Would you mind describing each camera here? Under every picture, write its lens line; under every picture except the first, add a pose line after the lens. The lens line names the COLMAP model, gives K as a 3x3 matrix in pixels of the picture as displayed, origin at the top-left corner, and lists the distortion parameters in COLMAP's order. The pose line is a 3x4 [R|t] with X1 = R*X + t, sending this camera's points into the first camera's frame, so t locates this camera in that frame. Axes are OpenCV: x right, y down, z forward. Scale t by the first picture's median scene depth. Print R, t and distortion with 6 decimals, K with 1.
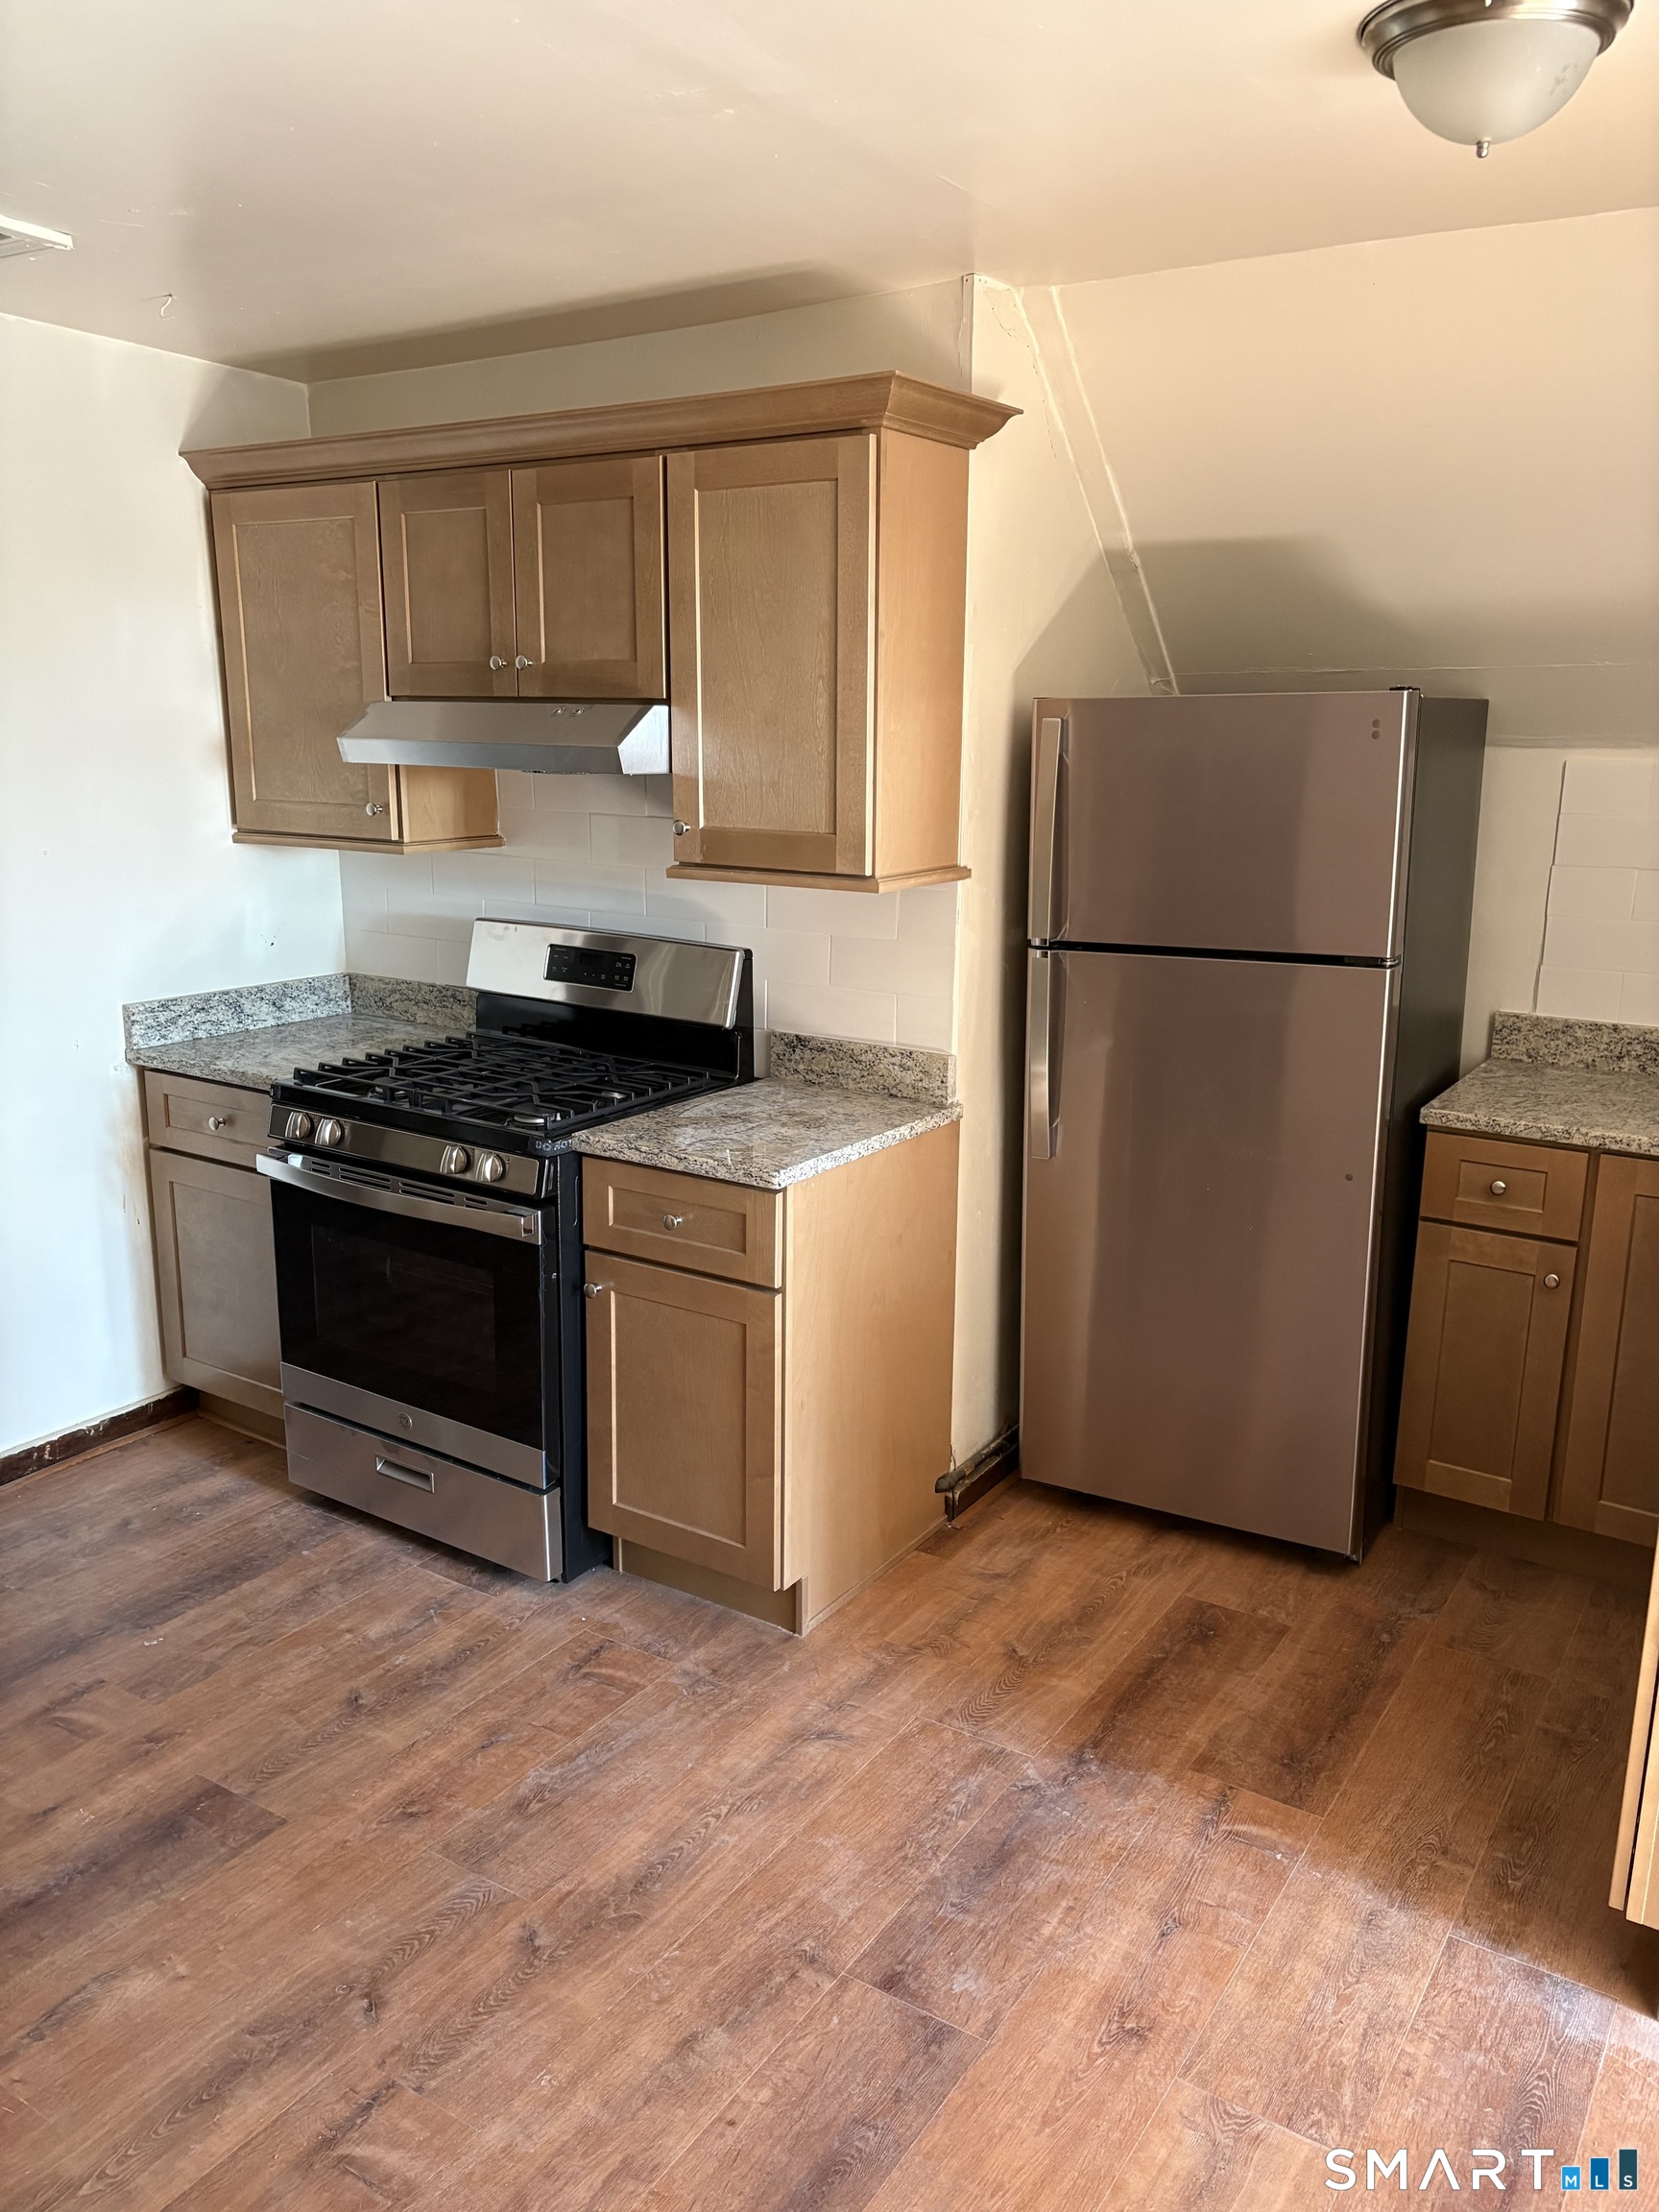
lens RADIAL K [[1668.8, 0, 829.5], [0, 1668.8, 1106.0], [0, 0, 1]] dist [0.096224, 0.001655]
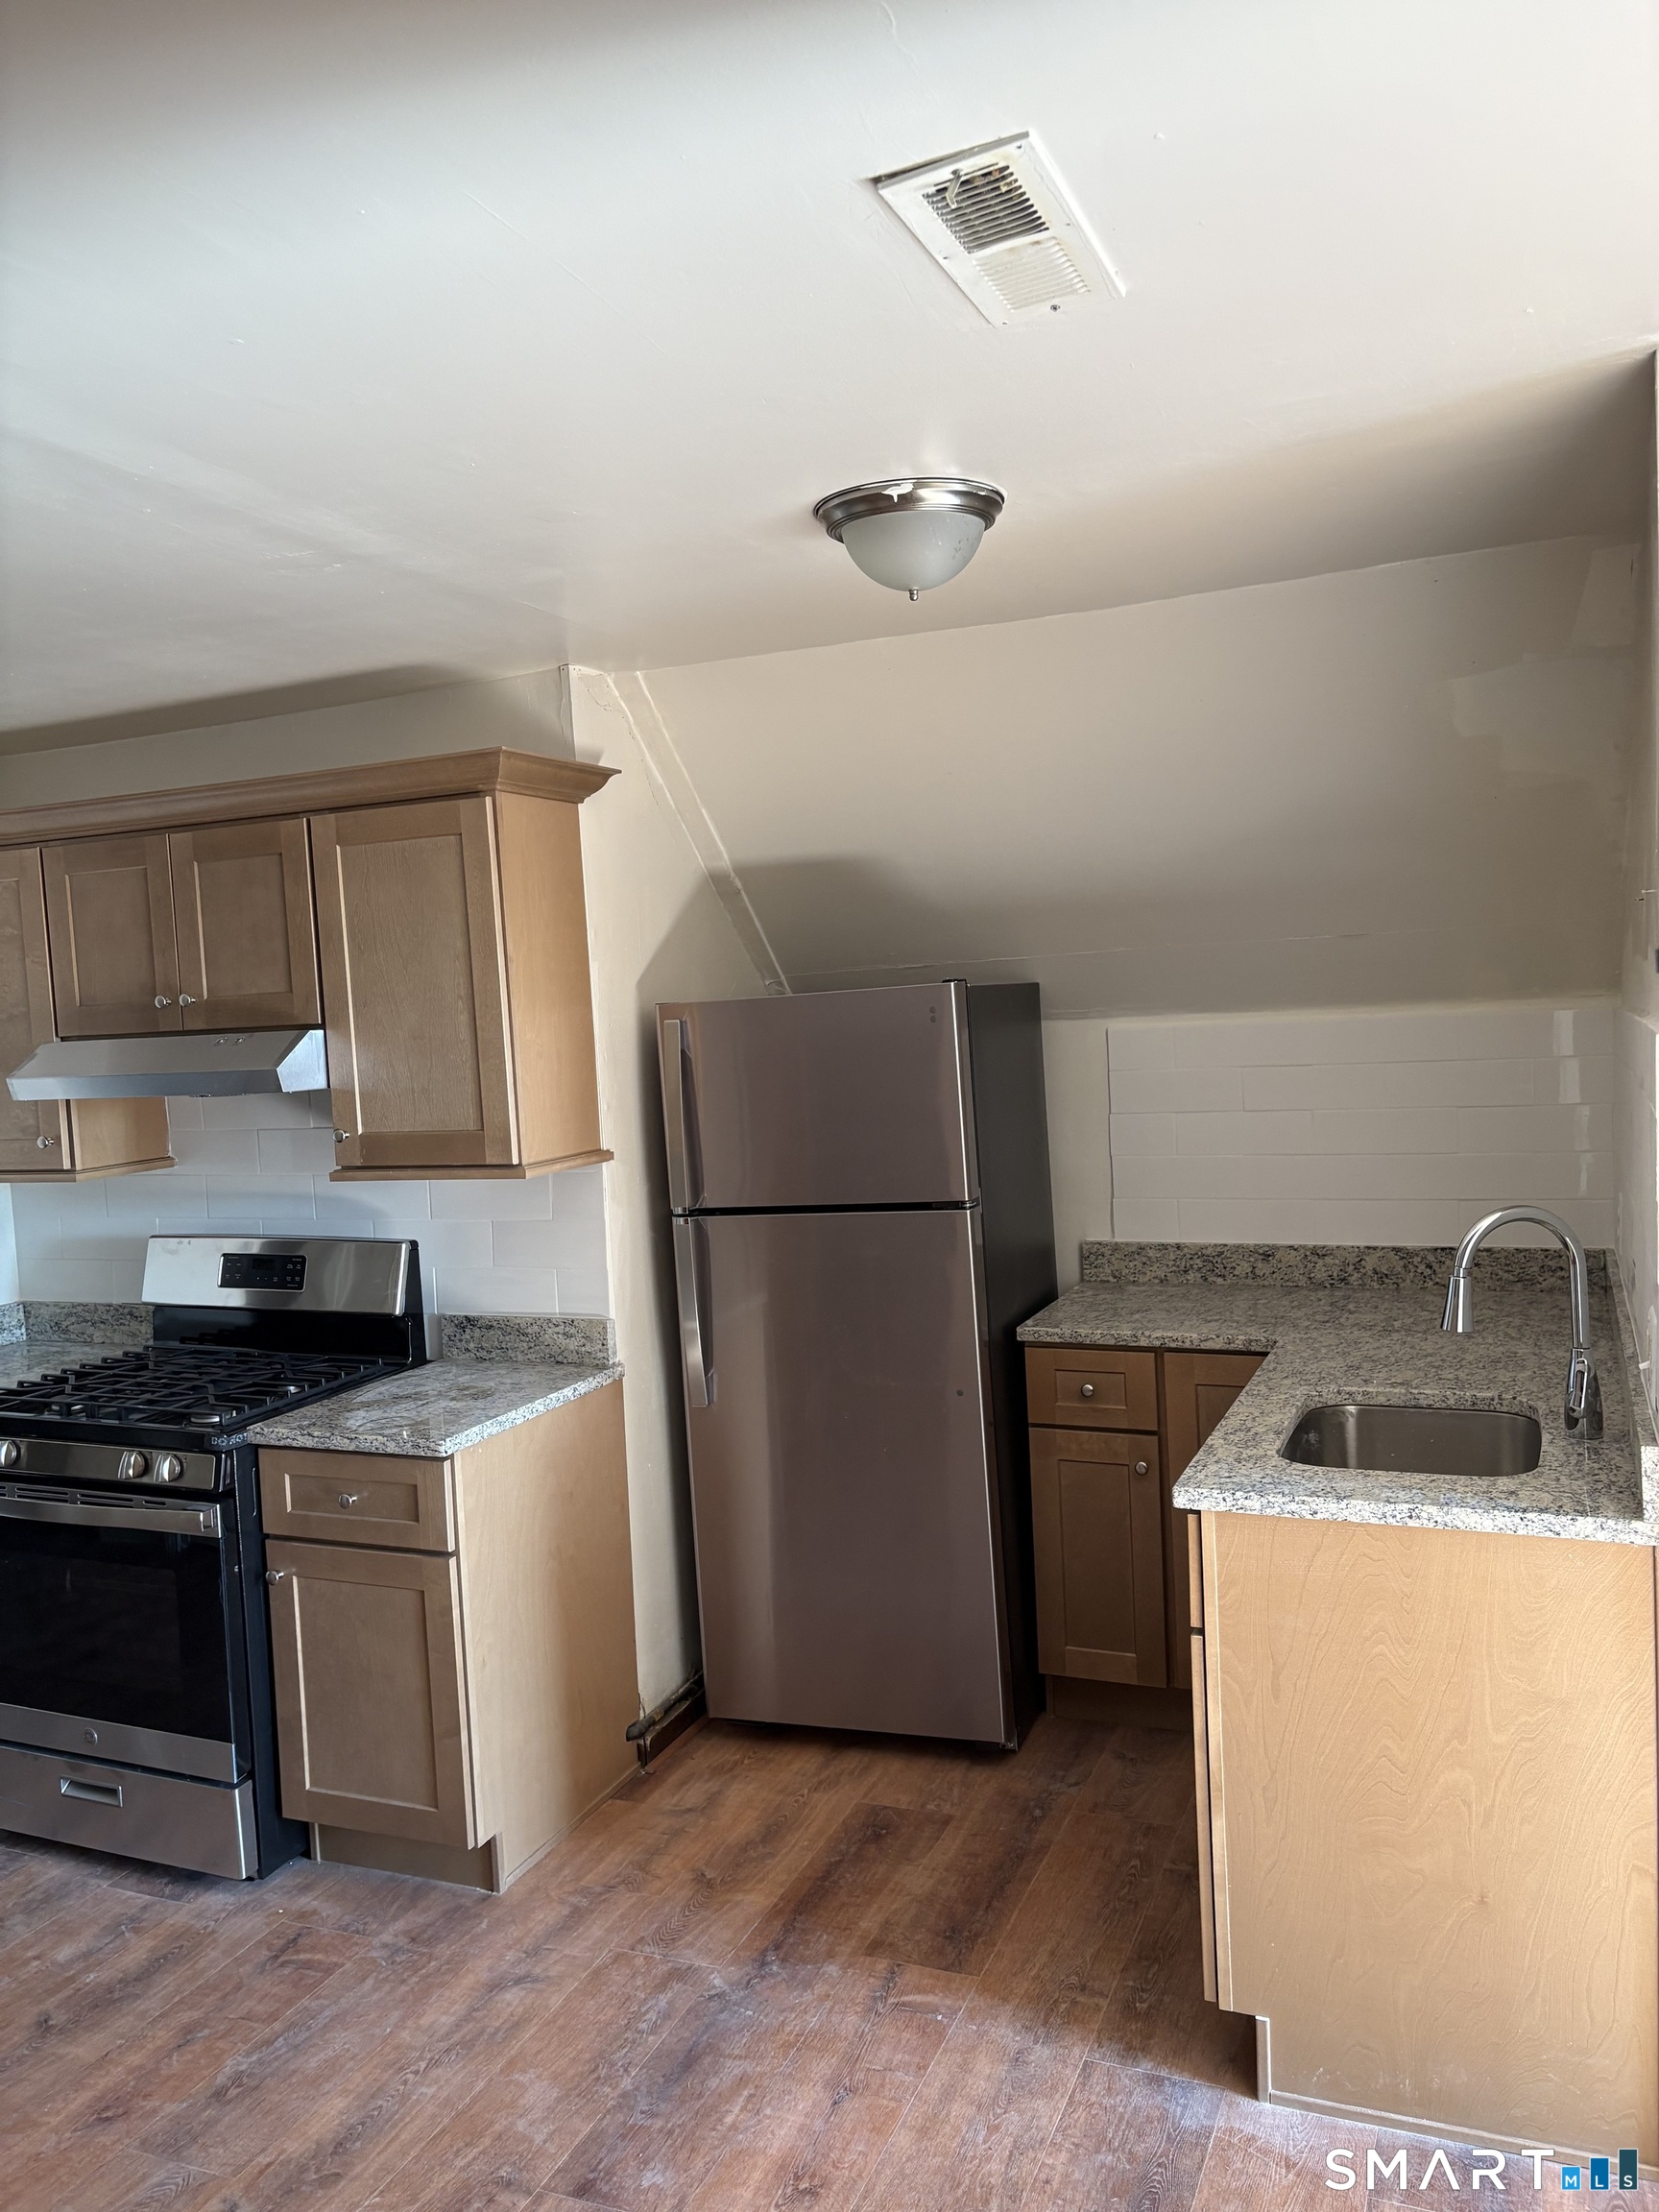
lens RADIAL K [[1648.5, 0, 797.0], [0, 1648.5, 1110.6], [0, 0, 1]] dist [0.042028, -0.001139]
pose [[0.984054, -0.074365, 0.161578, 0.034051], [0.100022, 0.982527, -0.156957, 0.019230], [-0.147083, 0.170616, 0.974298, -0.111417]]
